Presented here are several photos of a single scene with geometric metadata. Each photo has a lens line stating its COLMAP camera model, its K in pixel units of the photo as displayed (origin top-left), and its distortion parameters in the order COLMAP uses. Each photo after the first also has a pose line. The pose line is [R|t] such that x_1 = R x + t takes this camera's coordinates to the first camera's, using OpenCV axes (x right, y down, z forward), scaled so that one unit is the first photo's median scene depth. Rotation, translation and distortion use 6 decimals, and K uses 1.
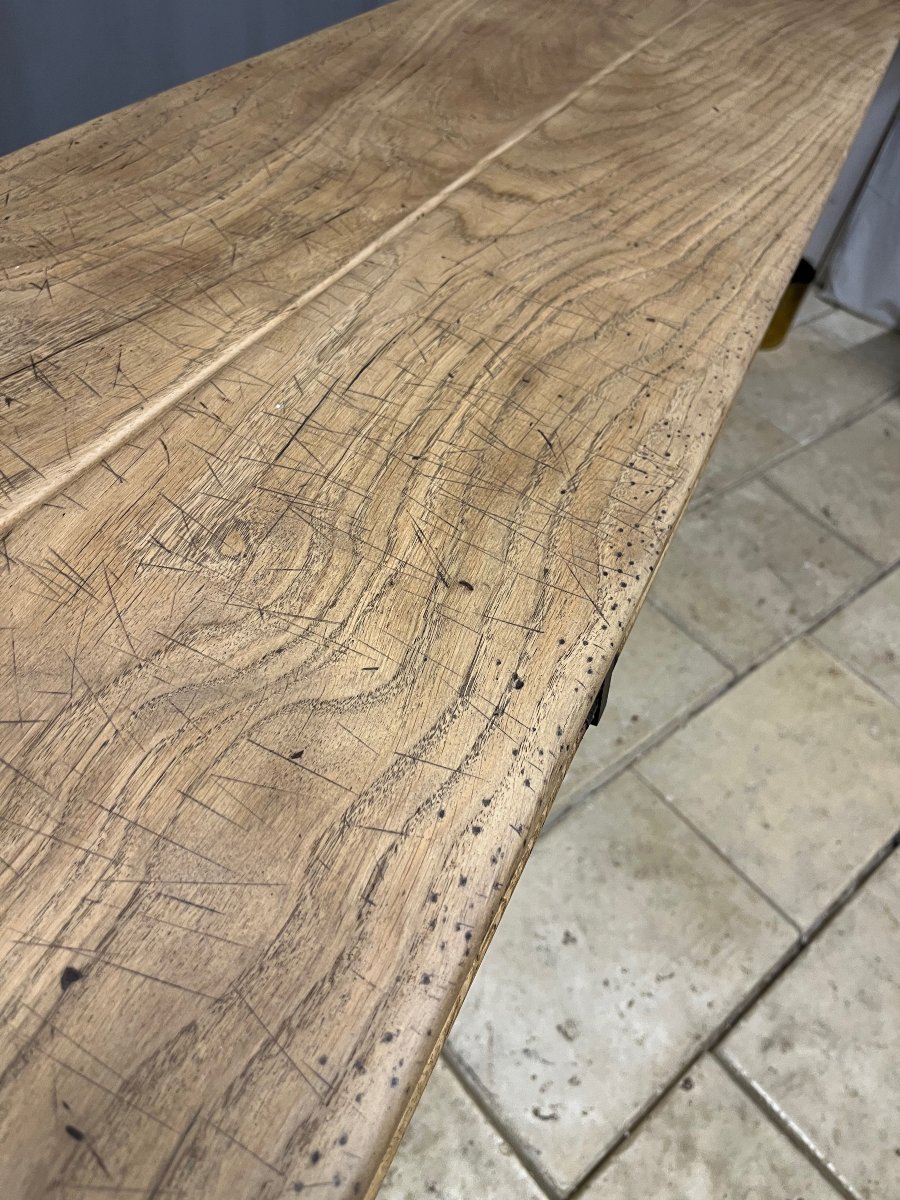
lens RADIAL K [[939.5, 0, 449.7], [0, 939.5, 608.7], [0, 0, 1]] dist [0.052107, -0.094145]
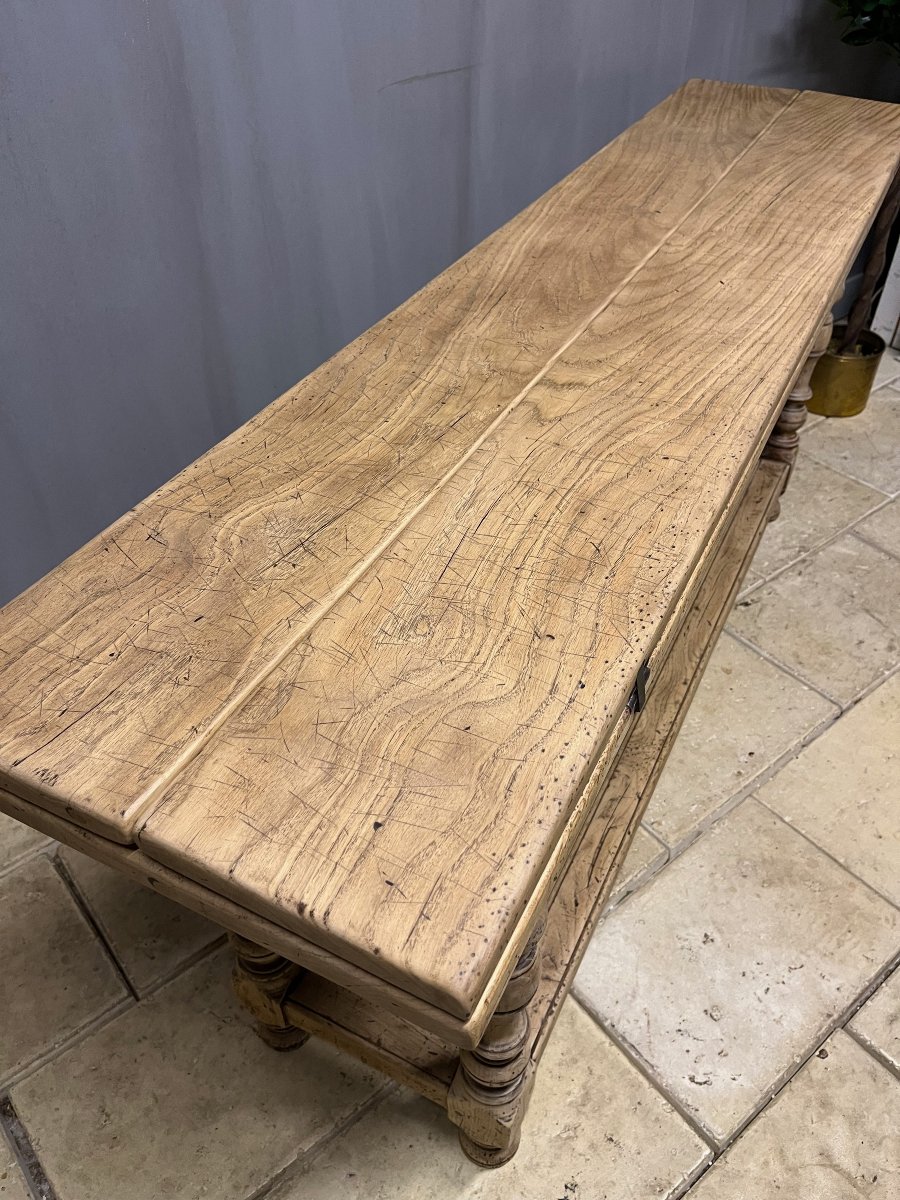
lens RADIAL K [[939.5, 0, 454.1], [0, 939.5, 601.9], [0, 0, 1]] dist [0.052107, -0.094145]
pose [[0.982690, -0.115207, -0.145082, 0.067833], [0.099608, 0.988865, -0.110562, 0.057802], [0.156204, 0.094197, 0.983223, -0.516828]]
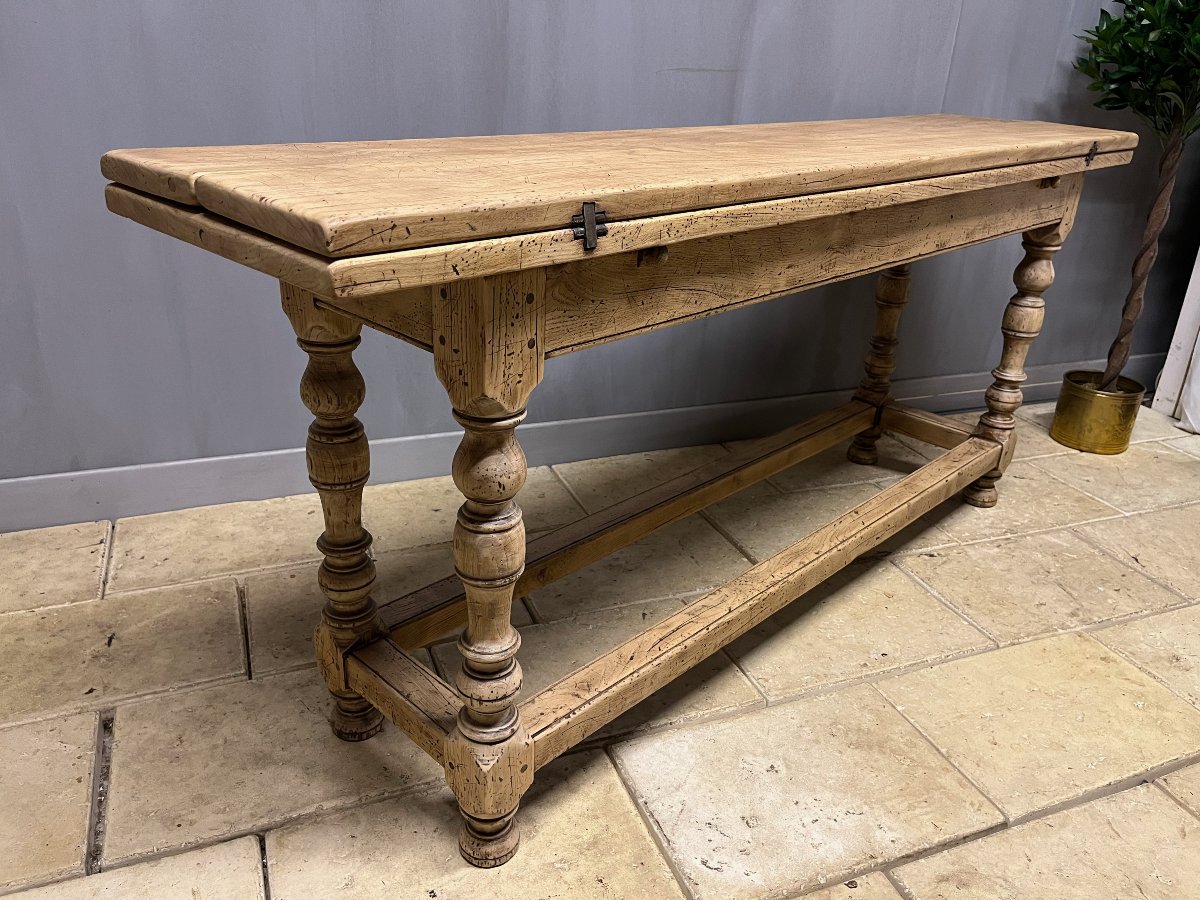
lens RADIAL K [[939.5, 0, 594.0], [0, 939.5, 450.6], [0, 0, 1]] dist [0.052107, -0.094145]
pose [[0.933146, 0.005291, -0.359459, 0.674701], [-0.161436, 0.899573, -0.405842, 1.006823], [0.321212, 0.436739, 0.840287, -0.443820]]
